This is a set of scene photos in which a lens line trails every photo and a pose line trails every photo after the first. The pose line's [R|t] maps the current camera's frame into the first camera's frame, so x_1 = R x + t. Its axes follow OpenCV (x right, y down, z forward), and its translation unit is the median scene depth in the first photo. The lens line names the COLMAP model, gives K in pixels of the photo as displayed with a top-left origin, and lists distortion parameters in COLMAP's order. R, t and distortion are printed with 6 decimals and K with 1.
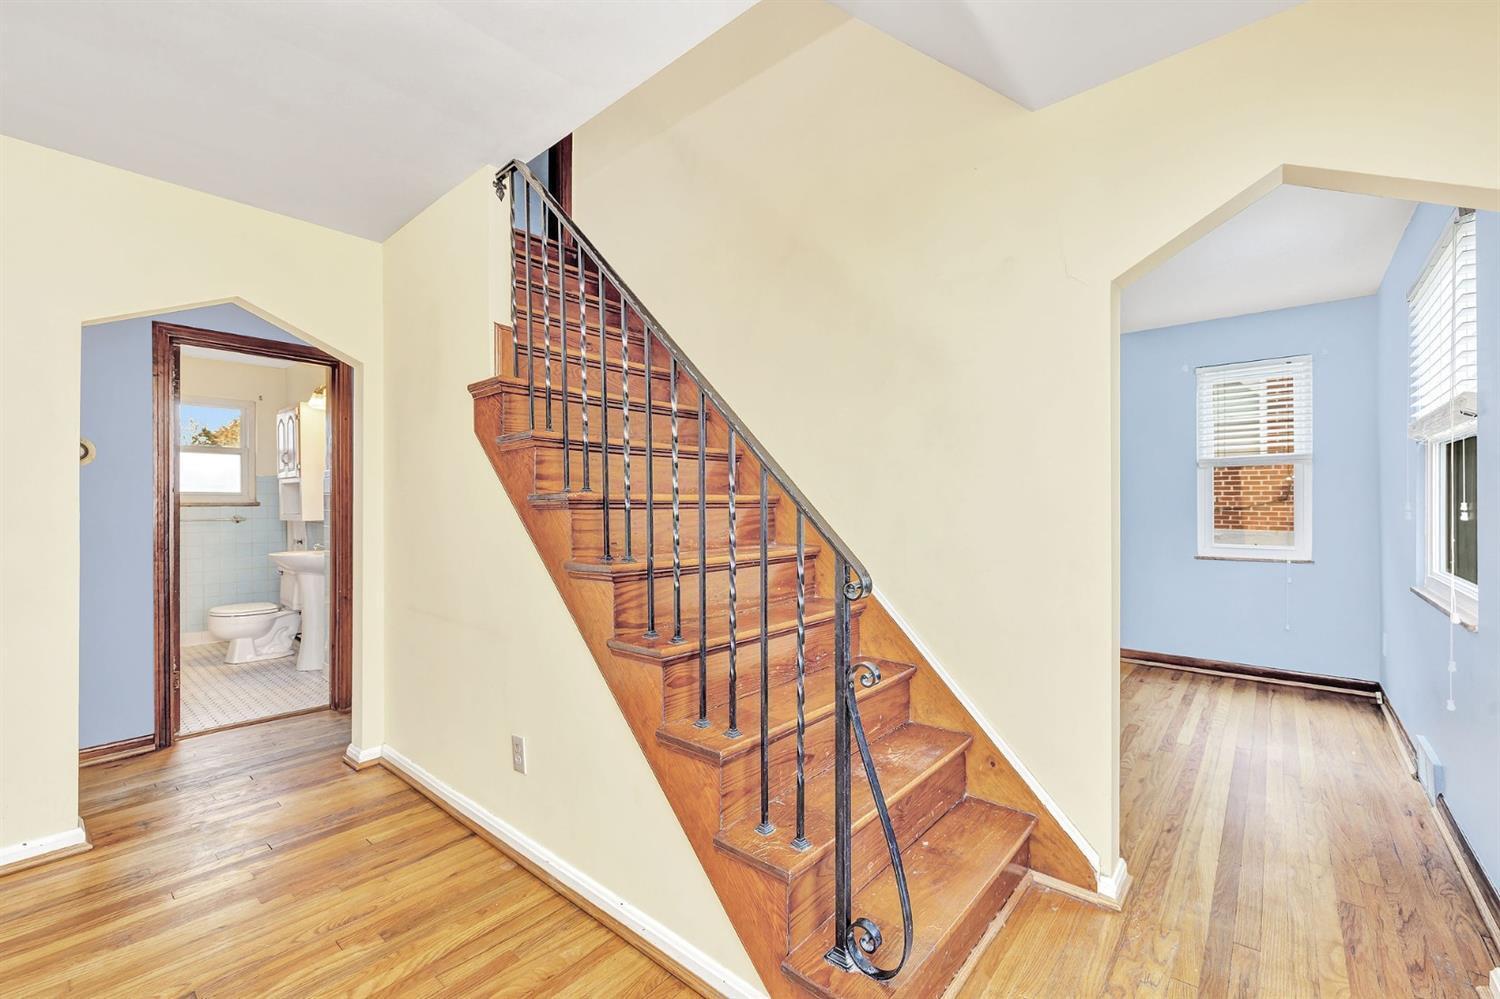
lens RADIAL K [[629.3, 0, 754.0], [0, 629.3, 503.6], [0, 0, 1]] dist [0.001415, -0.000010]
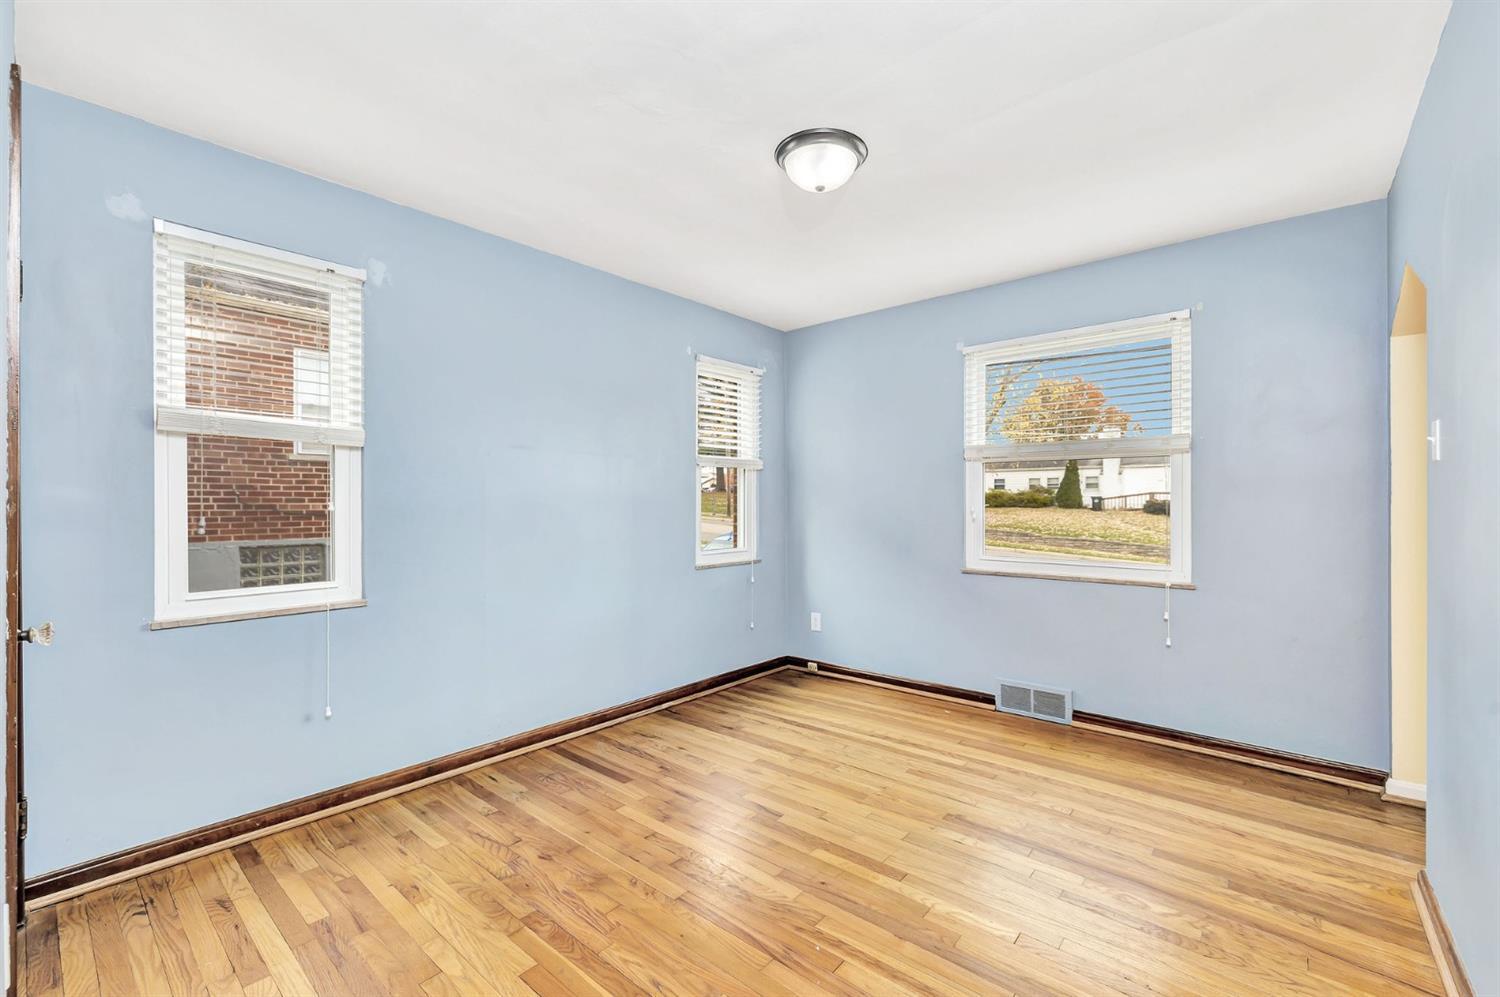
lens RADIAL K [[629.3, 0, 754.0], [0, 629.3, 502.6], [0, 0, 1]] dist [0.001415, -0.000010]
pose [[0.001965, 0.005018, 0.999985, -0.090799], [0.002482, 0.999984, -0.005023, -0.000110], [-0.999995, 0.002492, 0.001952, 0.470168]]
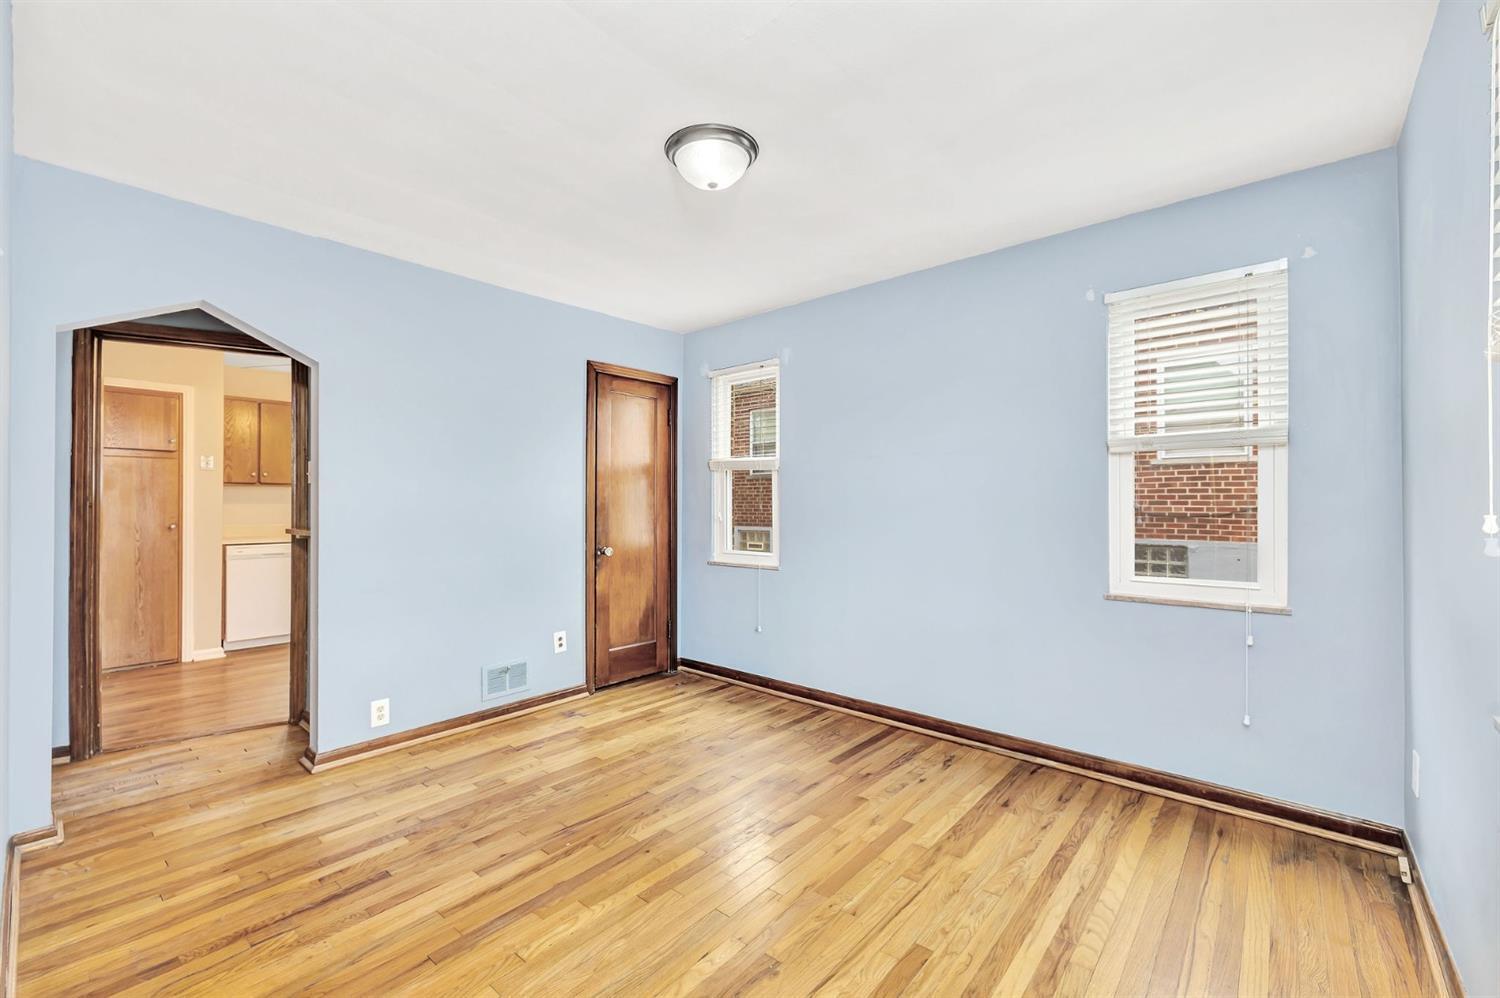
lens RADIAL K [[625.3, 0, 757.8], [0, 625.3, 505.6], [0, 0, 1]] dist [0.000014, -0.000176]
pose [[0.999978, 0.002990, -0.005869, 0.184860], [-0.003005, 0.999992, -0.002571, -0.001288], [0.005861, 0.002589, 0.999979, 0.193642]]
